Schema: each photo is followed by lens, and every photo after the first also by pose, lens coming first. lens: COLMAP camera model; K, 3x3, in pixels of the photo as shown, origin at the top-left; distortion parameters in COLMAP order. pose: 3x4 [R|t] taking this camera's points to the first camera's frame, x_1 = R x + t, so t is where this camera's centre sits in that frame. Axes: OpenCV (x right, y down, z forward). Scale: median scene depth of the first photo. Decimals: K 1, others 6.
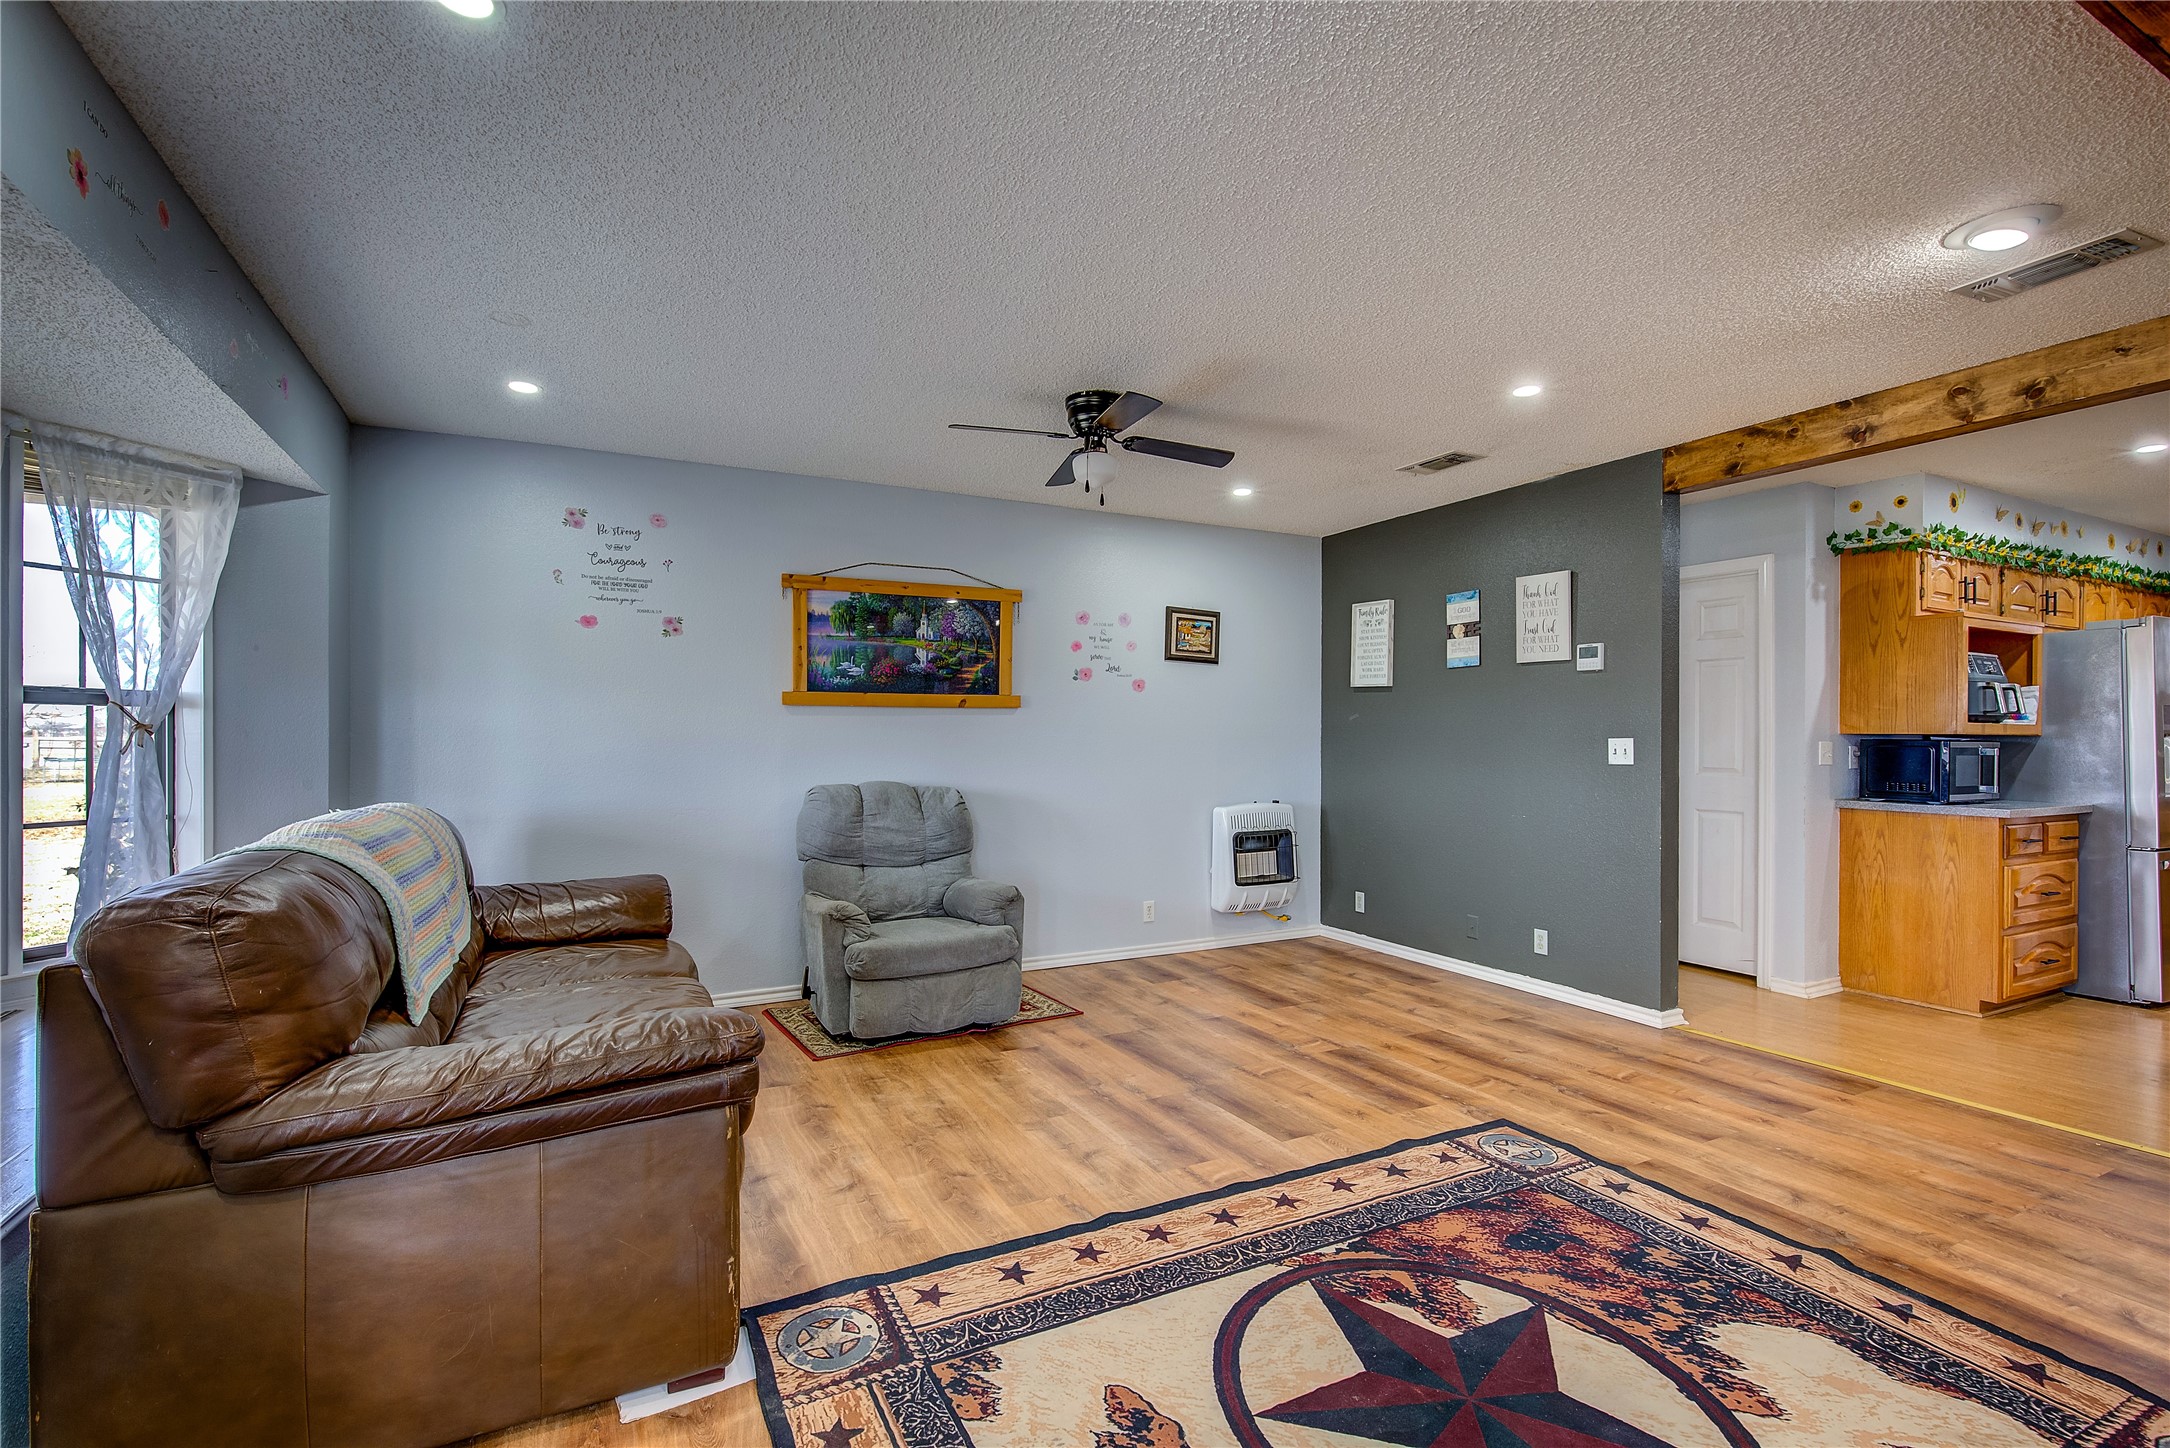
lens RADIAL K [[986.3, 0, 1093.2], [0, 986.3, 734.7], [0, 0, 1]] dist [-0.003449, 0.001956]
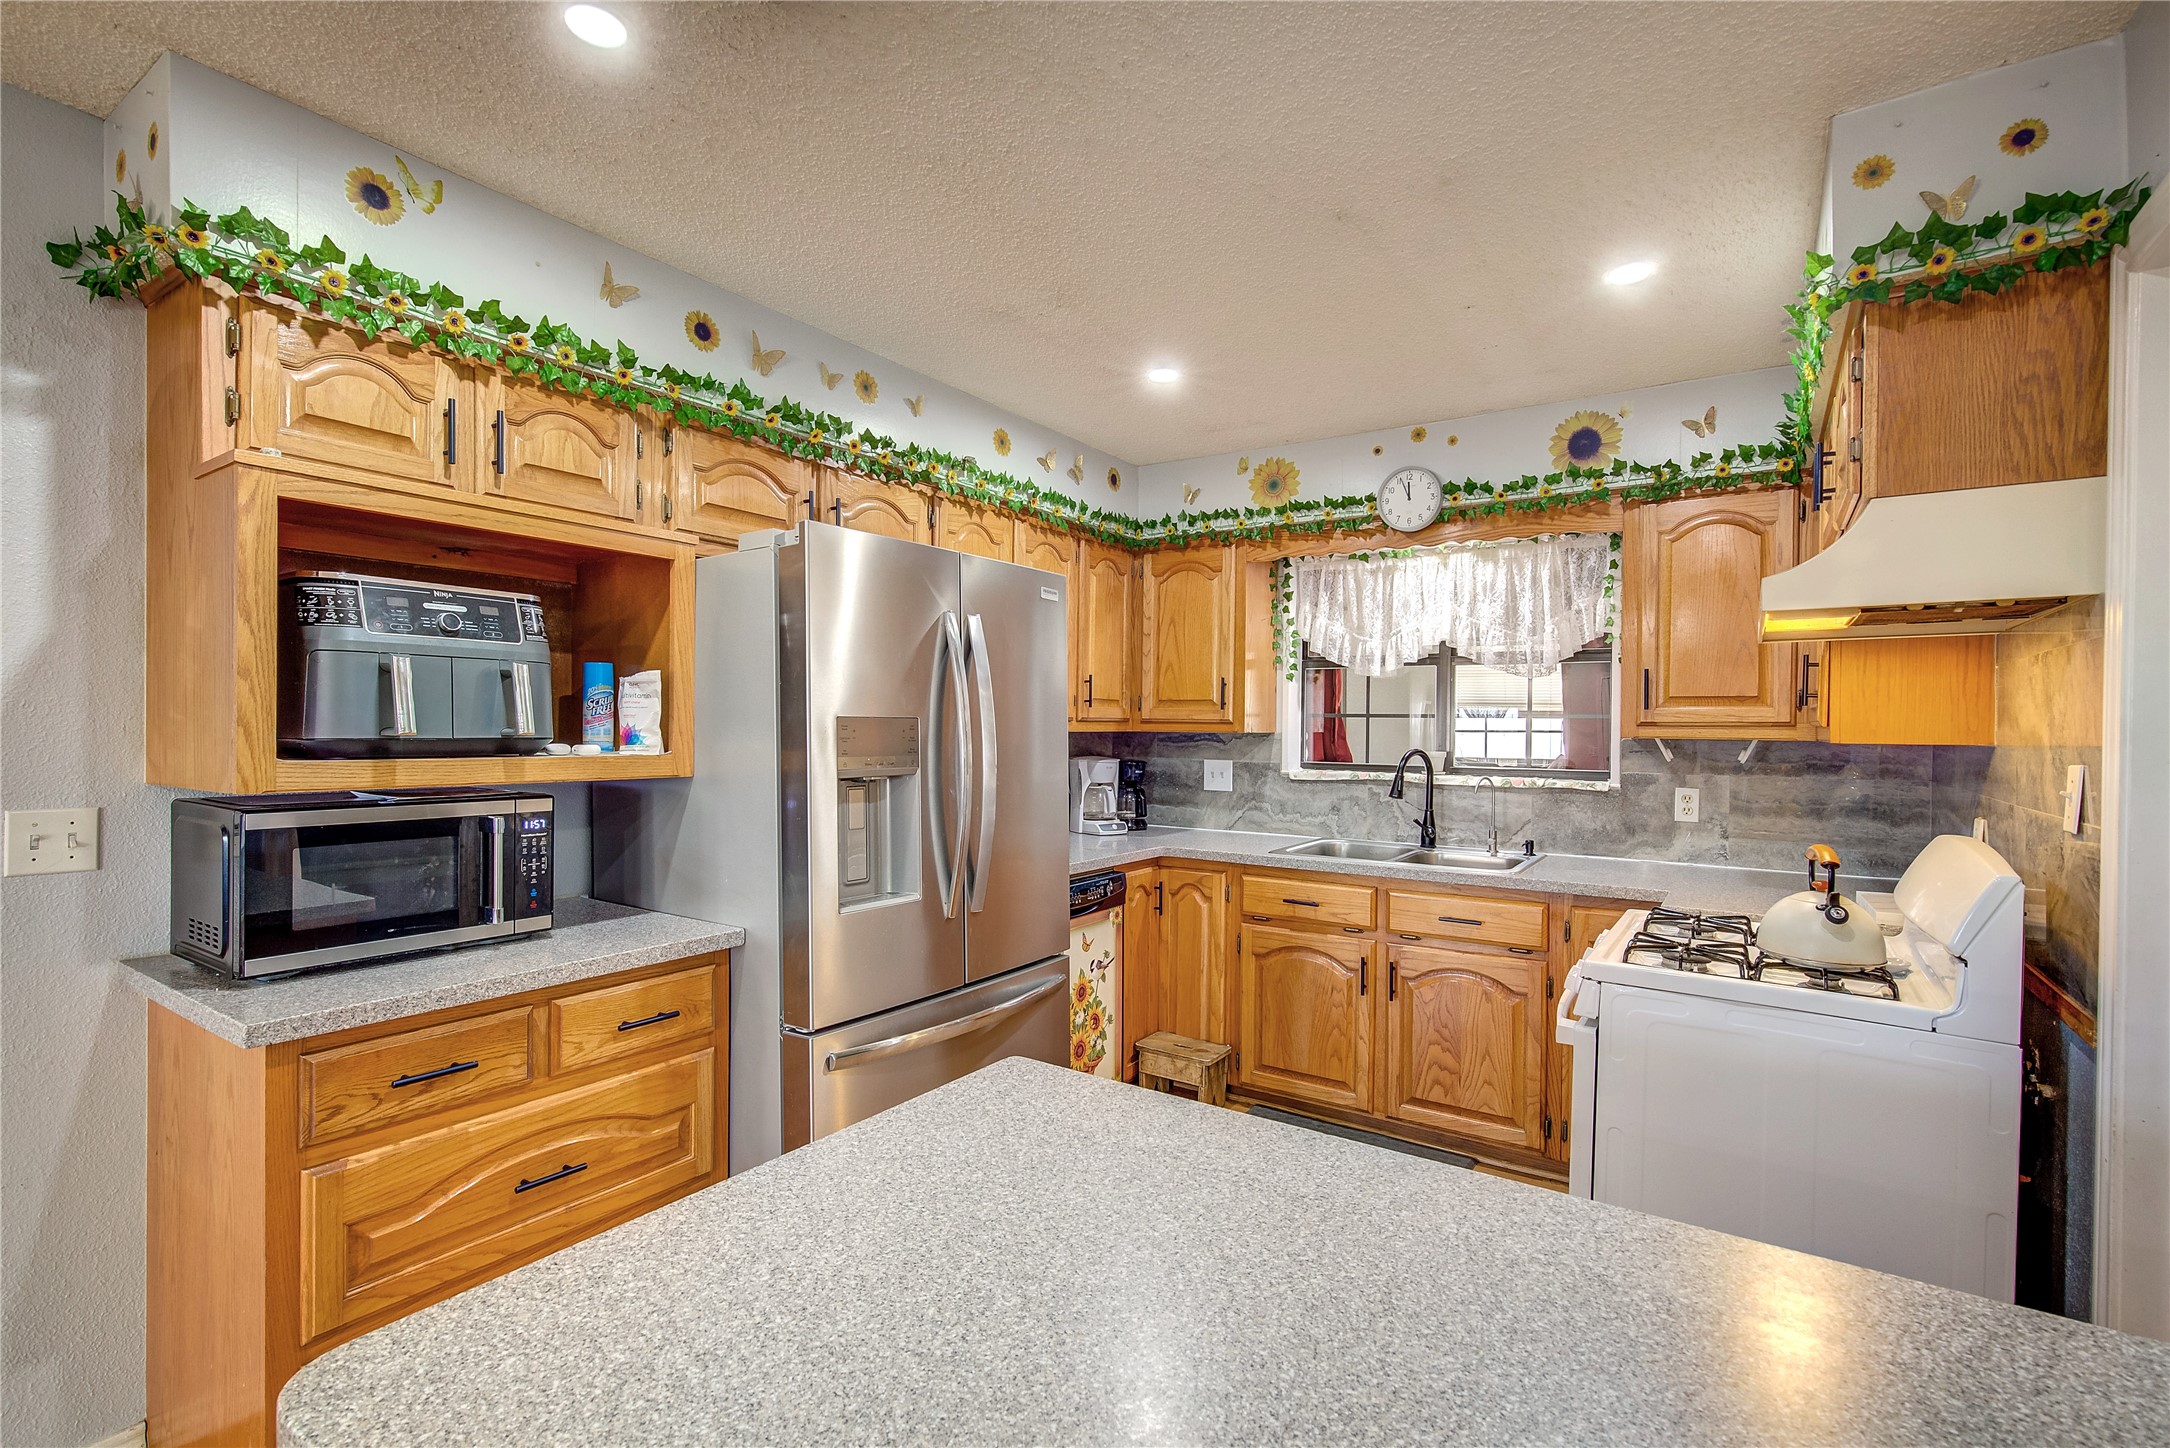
lens RADIAL K [[986.3, 0, 1092.1], [0, 986.3, 740.8], [0, 0, 1]] dist [-0.003449, 0.001956]
pose [[0.876859, -0.006501, 0.480704, 1.153752], [-0.002003, 0.999850, 0.017176, -0.031905], [-0.480744, -0.016024, 0.876714, 0.635940]]
